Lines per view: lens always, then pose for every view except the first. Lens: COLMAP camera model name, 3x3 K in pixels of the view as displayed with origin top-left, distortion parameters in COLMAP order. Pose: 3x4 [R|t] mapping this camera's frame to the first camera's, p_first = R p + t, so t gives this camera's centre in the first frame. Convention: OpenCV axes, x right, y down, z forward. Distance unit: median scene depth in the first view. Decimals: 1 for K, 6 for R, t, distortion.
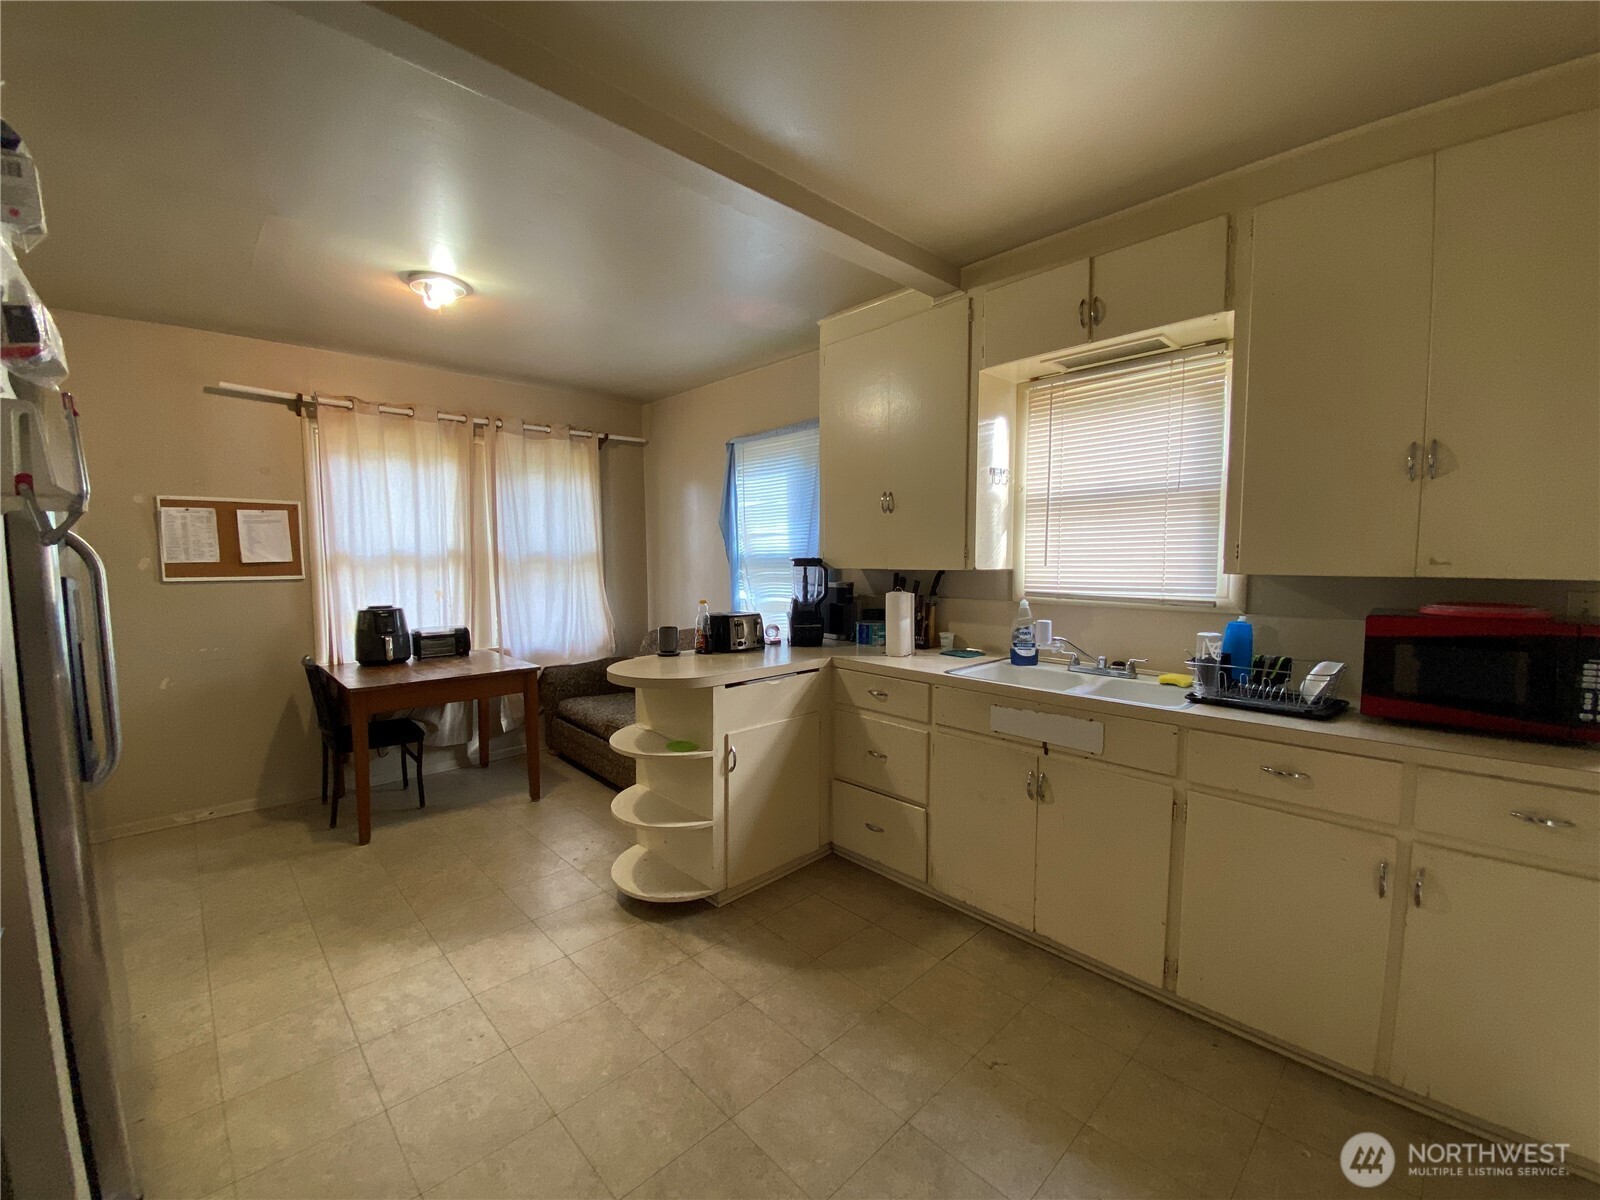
lens RADIAL K [[649.5, 0, 800.0], [0, 649.5, 600.0], [0, 0, 1]] dist [0.024153, -0.024152]
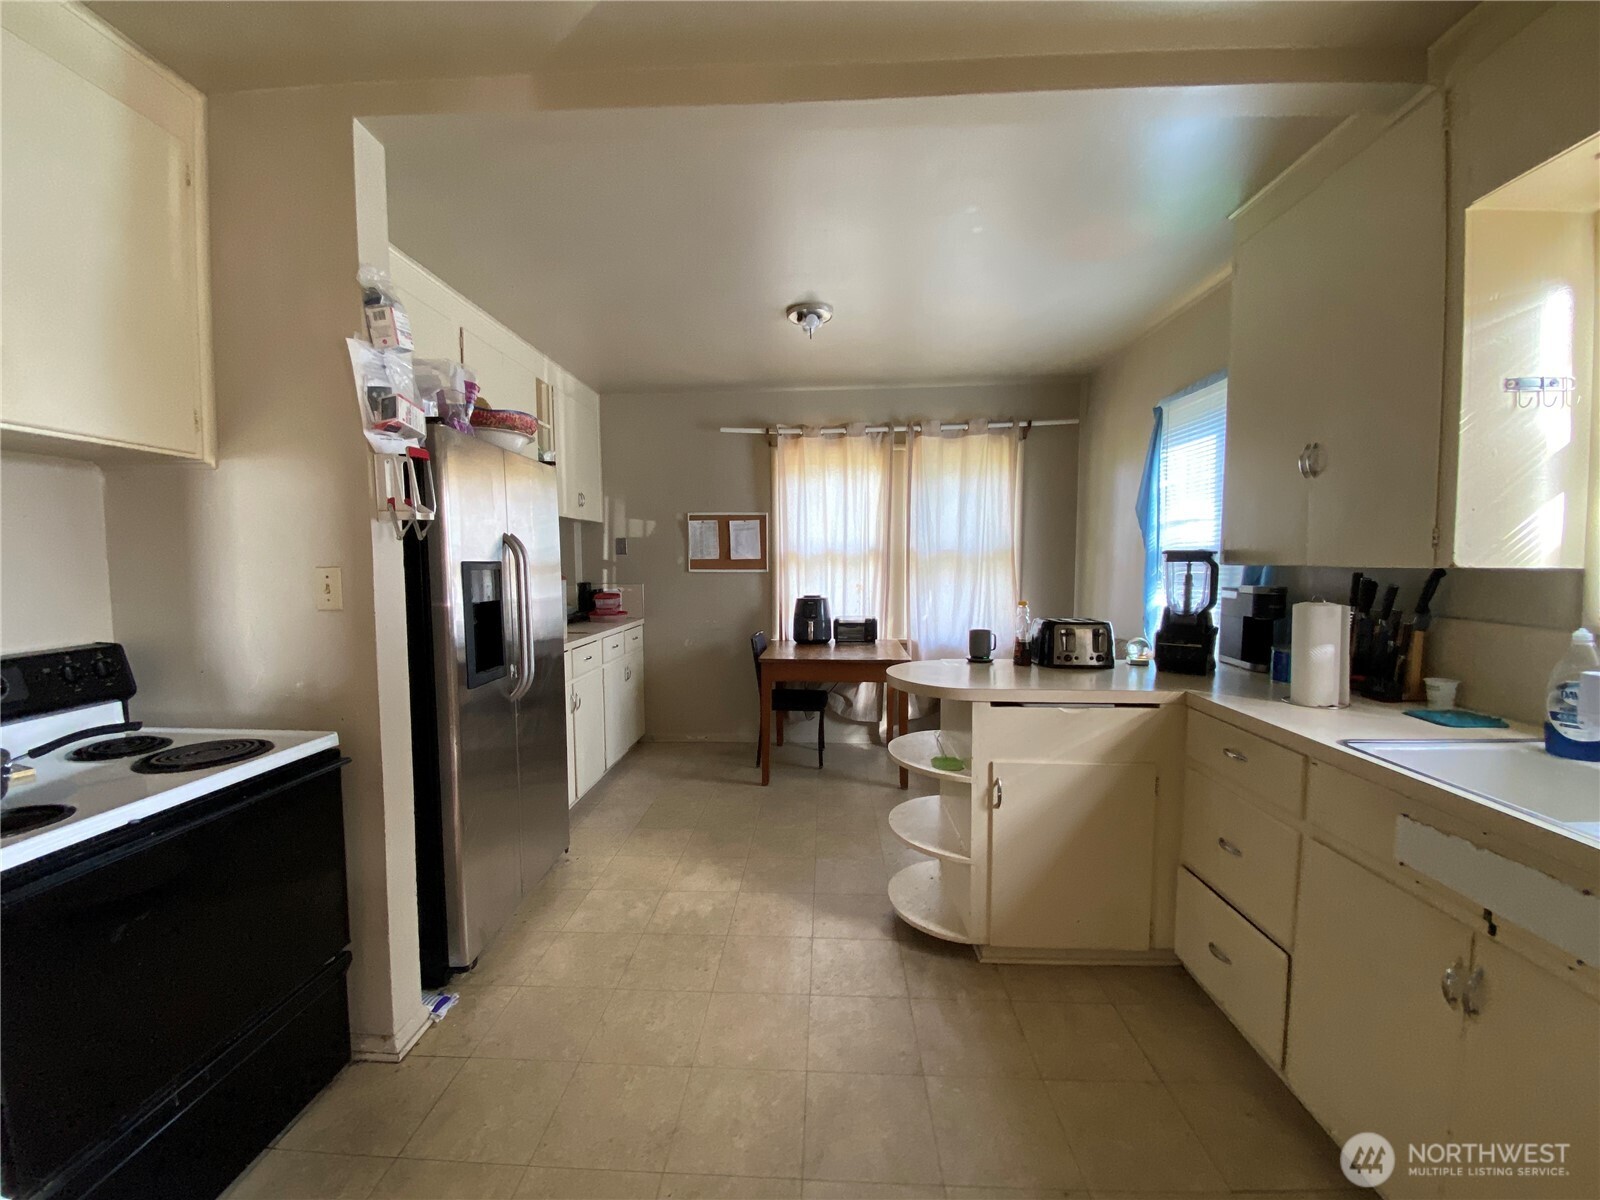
lens RADIAL K [[649.5, 0, 800.0], [0, 649.5, 600.0], [0, 0, 1]] dist [0.024153, -0.024152]
pose [[0.679216, 0.043740, -0.732634, 0.250967], [-0.042574, 0.998890, 0.020167, -0.006318], [0.732702, 0.017494, 0.680324, 0.187700]]
